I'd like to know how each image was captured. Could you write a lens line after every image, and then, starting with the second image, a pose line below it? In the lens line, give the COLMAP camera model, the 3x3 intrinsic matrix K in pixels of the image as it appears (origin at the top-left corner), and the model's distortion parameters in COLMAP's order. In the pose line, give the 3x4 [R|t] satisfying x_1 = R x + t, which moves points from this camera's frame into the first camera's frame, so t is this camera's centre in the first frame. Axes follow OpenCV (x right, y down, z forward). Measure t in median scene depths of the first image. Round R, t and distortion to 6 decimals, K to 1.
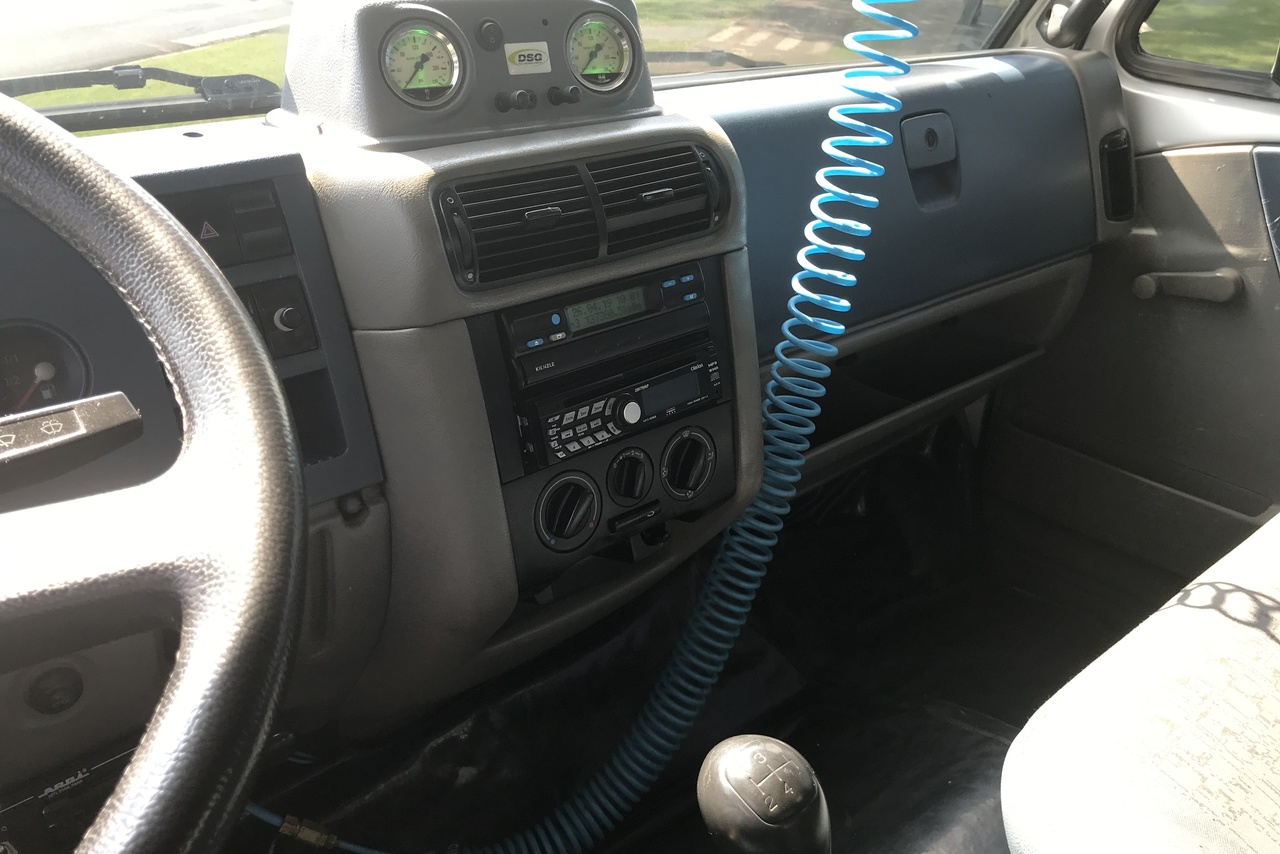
lens RADIAL K [[1019.0, 0, 634.5], [0, 1019.0, 427.9], [0, 0, 1]] dist [0.002644, -0.008877]
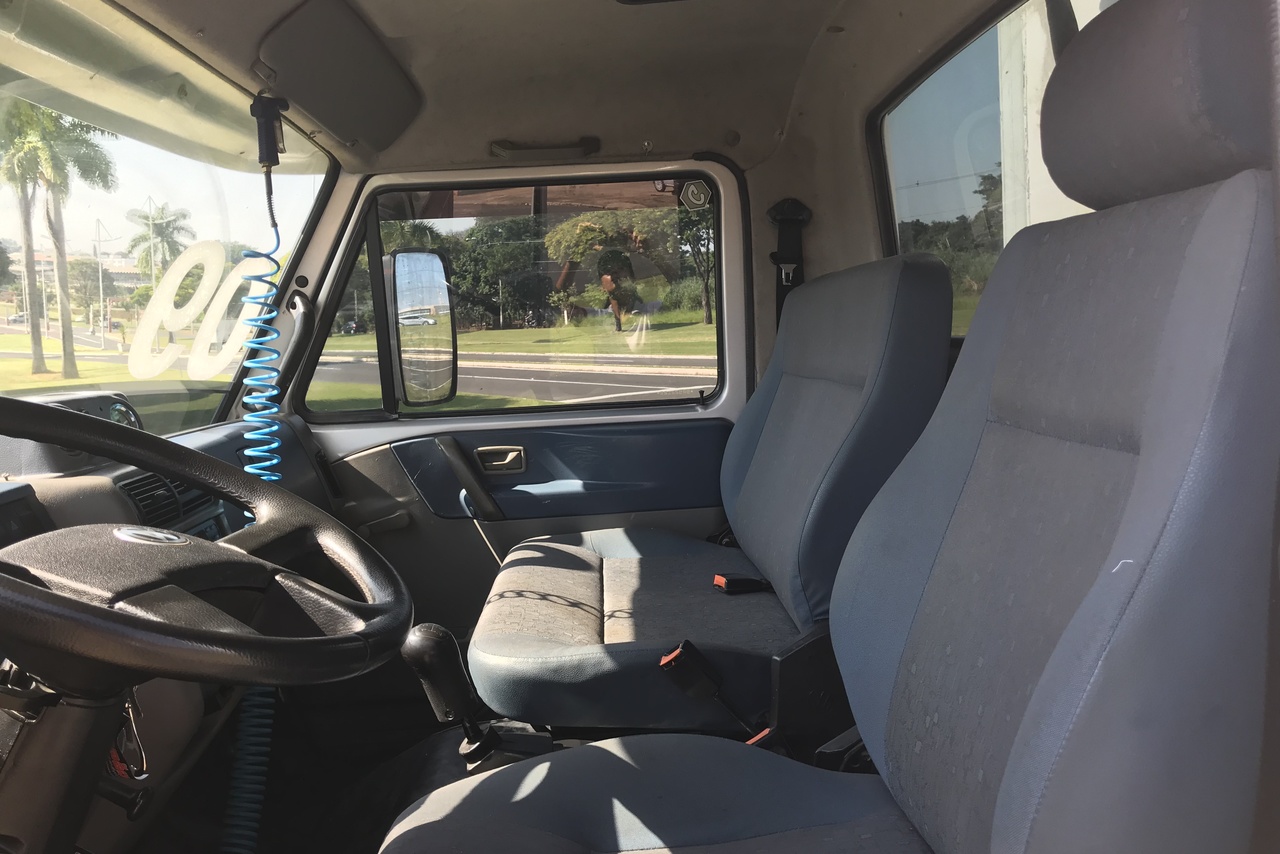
lens RADIAL K [[1019.0, 0, 634.5], [0, 1019.0, 427.9], [0, 0, 1]] dist [0.002644, -0.008877]
pose [[0.606777, -0.133510, 0.783580, -0.736125], [0.424972, 0.887562, -0.177856, 0.278475], [-0.671730, 0.440918, 0.595290, -0.536923]]
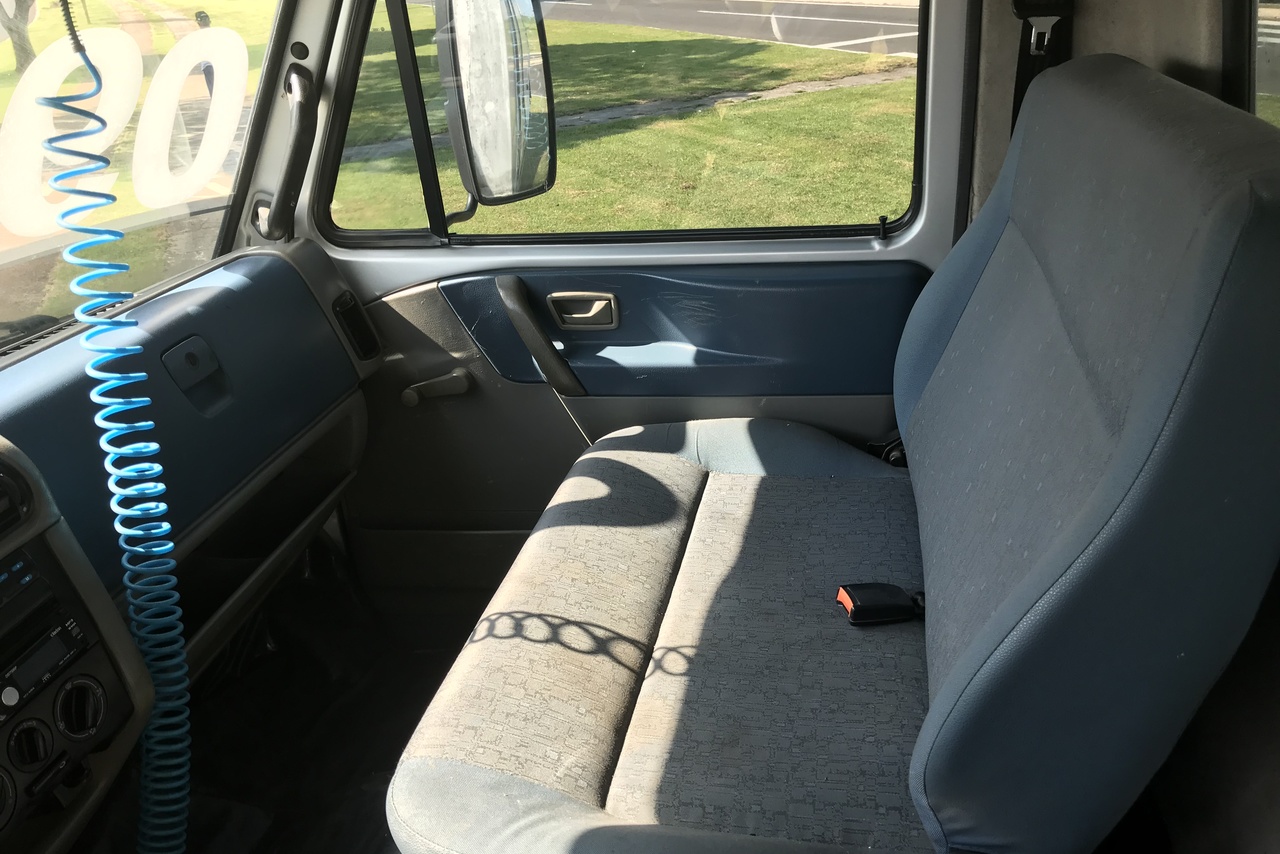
lens RADIAL K [[1019.0, 0, 634.5], [0, 1019.0, 427.9], [0, 0, 1]] dist [0.002644, -0.008877]
pose [[0.777308, -0.331149, 0.534914, 0.024787], [0.370336, 0.928182, 0.036457, -0.062476], [-0.508570, 0.169759, 0.844120, -0.322900]]
